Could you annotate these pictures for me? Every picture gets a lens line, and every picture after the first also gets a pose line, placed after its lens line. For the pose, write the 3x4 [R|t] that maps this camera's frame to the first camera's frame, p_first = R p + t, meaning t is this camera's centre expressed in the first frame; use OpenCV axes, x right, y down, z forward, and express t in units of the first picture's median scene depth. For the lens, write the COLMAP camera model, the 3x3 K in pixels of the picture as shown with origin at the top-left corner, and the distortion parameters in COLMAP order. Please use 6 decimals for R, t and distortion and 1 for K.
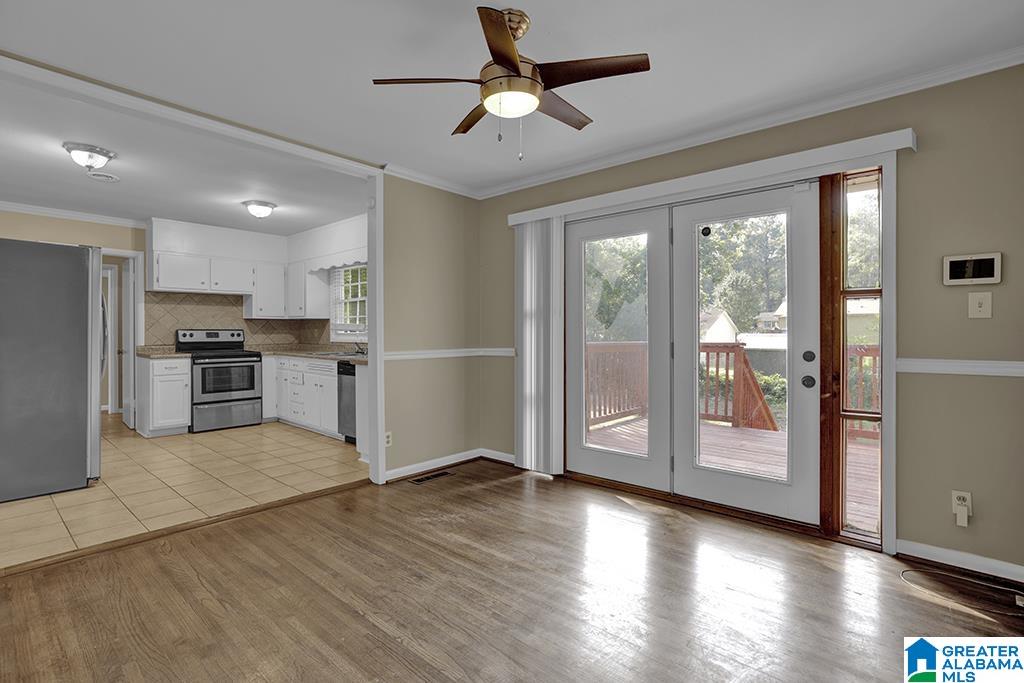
lens RADIAL K [[493.2, 0, 513.8], [0, 493.2, 337.7], [0, 0, 1]] dist [0.000687, -0.000017]
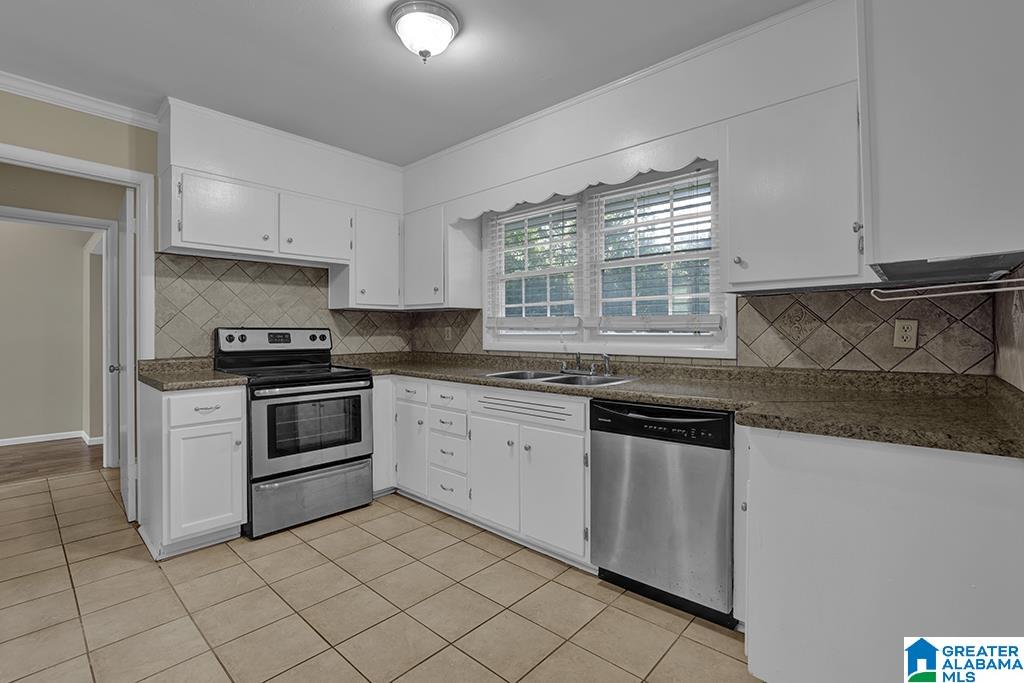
lens RADIAL K [[467.0, 0, 510.2], [0, 467.0, 336.6], [0, 0, 1]] dist [-0.011665, 0.000763]
pose [[0.999877, -0.002387, -0.015533, -0.359750], [0.002318, 0.999987, -0.004439, -0.004254], [0.015543, 0.004402, 0.999870, 0.506824]]
